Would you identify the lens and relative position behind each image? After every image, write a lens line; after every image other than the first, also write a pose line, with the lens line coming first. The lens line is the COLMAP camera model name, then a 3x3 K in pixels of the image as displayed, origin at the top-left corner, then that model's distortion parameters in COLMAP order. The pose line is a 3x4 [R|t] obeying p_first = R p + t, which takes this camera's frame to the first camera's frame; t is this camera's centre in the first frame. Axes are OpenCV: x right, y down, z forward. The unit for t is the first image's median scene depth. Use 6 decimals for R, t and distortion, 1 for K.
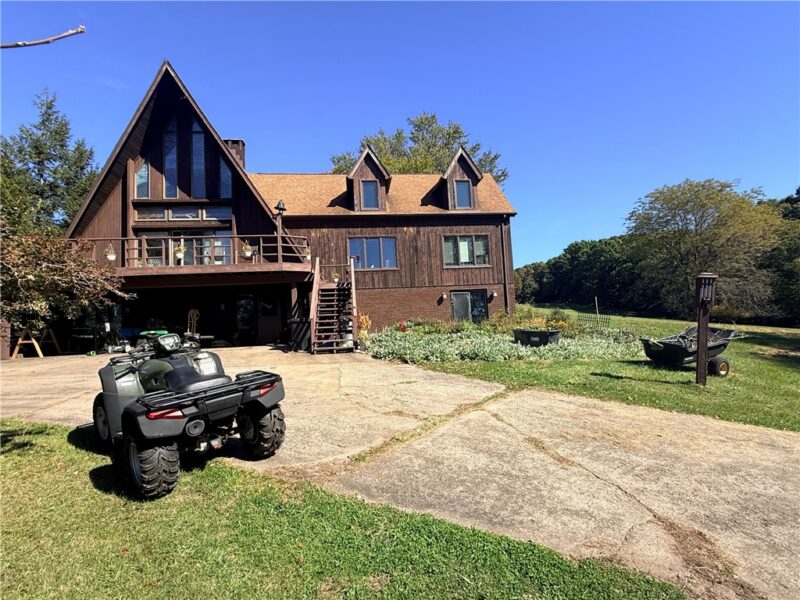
lens RADIAL K [[375.3, 0, 399.3], [0, 375.3, 301.4], [0, 0, 1]] dist [0.000715, 0.000177]
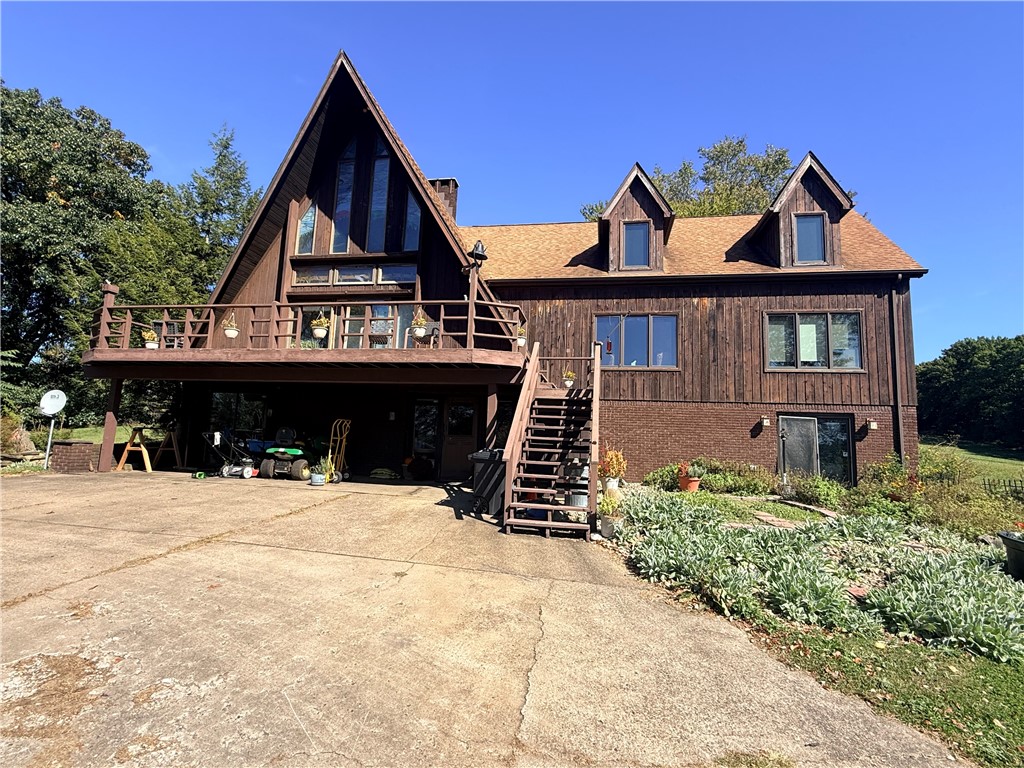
lens RADIAL K [[480.4, 0, 514.4], [0, 480.4, 386.2], [0, 0, 1]] dist [0.000715, 0.000177]
pose [[0.952152, 0.050924, -0.301353, -0.025029], [-0.065195, 0.997168, -0.037483, -0.019328], [0.298591, 0.055337, 0.952775, 0.269546]]
